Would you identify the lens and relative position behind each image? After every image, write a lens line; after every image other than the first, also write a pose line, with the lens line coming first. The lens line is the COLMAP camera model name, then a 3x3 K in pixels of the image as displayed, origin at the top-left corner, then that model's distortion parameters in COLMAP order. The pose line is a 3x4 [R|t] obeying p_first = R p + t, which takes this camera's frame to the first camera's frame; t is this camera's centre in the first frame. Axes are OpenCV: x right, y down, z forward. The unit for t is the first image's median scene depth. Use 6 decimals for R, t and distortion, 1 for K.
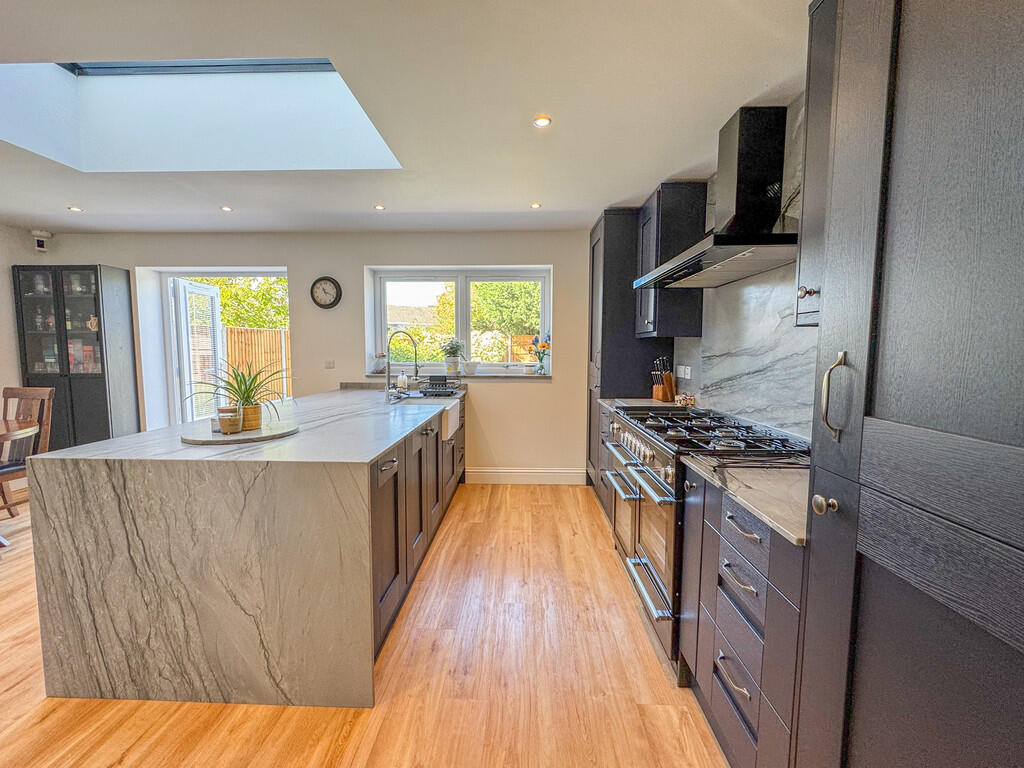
lens RADIAL K [[417.3, 0, 512.0], [0, 417.3, 384.0], [0, 0, 1]] dist [-0.000628, 0.000777]
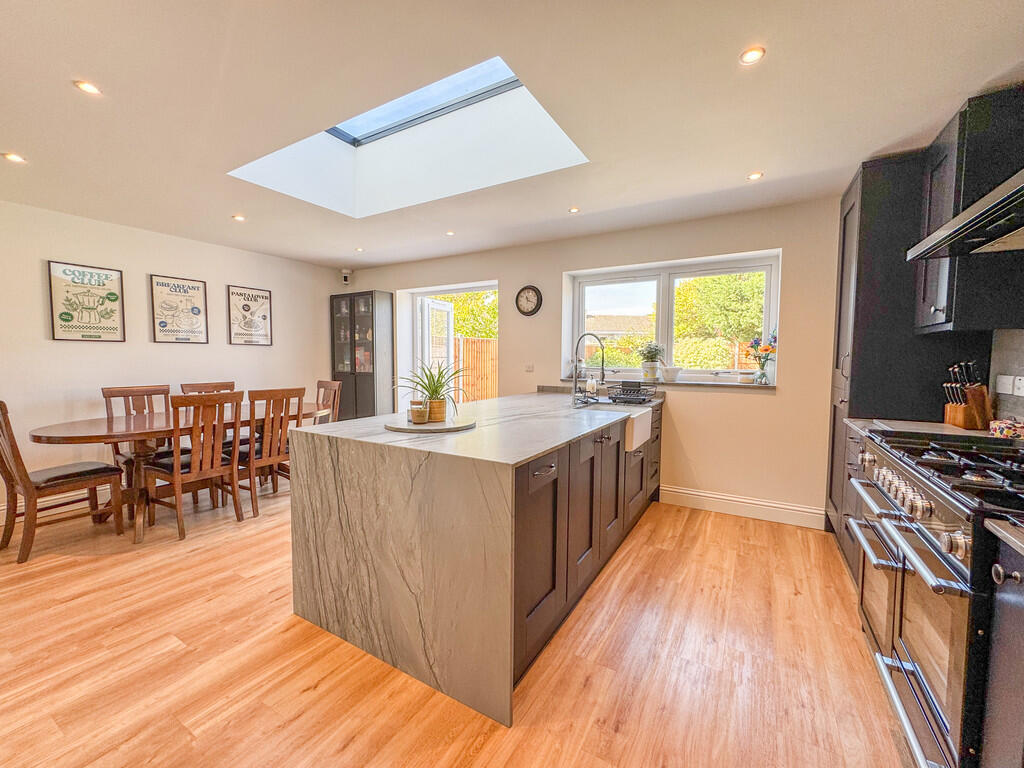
lens RADIAL K [[417.3, 0, 512.0], [0, 417.3, 384.0], [0, 0, 1]] dist [-0.000628, 0.000777]
pose [[0.879344, 0.031629, -0.475135, 0.049846], [-0.040930, 0.999119, -0.009241, 0.008136], [0.474424, 0.027573, 0.879864, 0.086785]]
